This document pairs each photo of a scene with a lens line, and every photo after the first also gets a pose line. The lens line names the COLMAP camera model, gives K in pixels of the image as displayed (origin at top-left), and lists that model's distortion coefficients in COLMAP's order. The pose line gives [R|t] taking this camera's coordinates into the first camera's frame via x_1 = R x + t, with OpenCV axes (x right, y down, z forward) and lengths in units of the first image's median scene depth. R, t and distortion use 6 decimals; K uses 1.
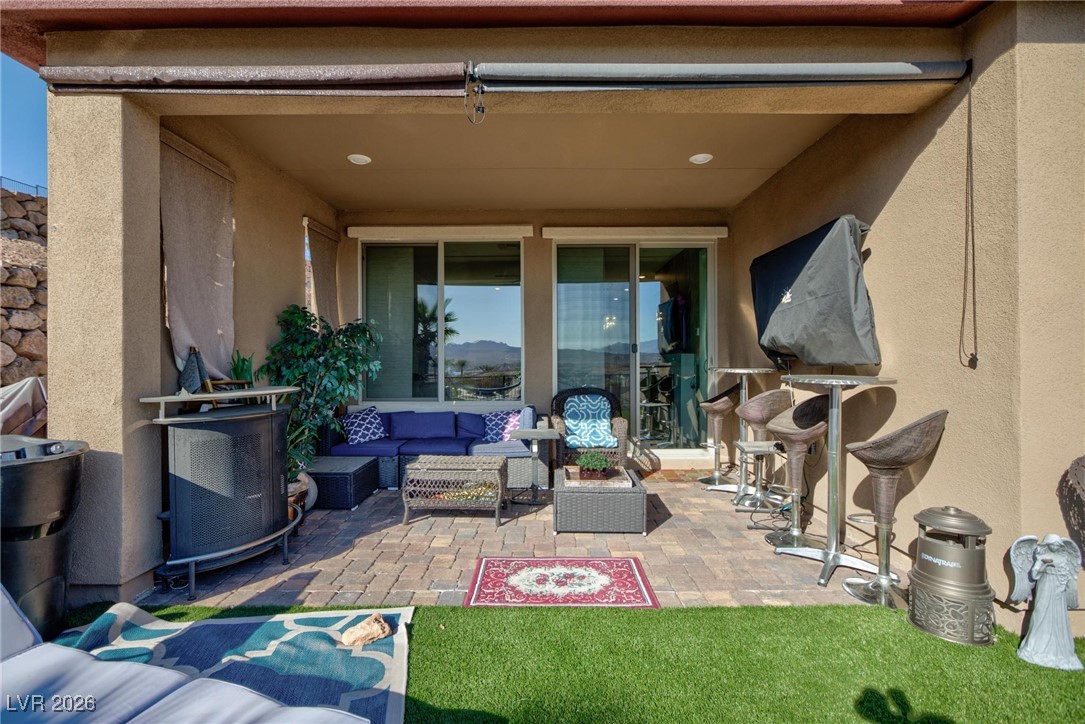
lens RADIAL K [[505.9, 0, 540.7], [0, 505.9, 360.8], [0, 0, 1]] dist [-0.020406, 0.008651]
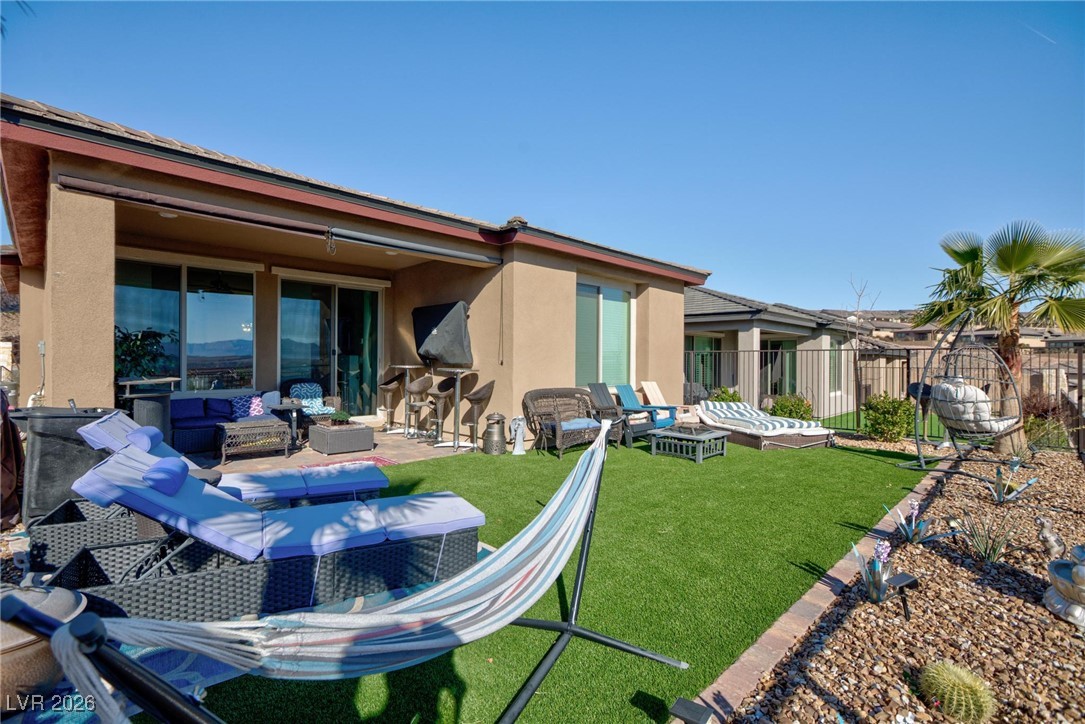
lens RADIAL K [[505.9, 0, 545.5], [0, 505.9, 360.9], [0, 0, 1]] dist [-0.020406, 0.008651]
pose [[0.700414, 0.007811, 0.713694, -0.810292], [-0.010440, 0.999945, -0.000698, -0.007869], [-0.713660, -0.006962, 0.700457, -0.950336]]
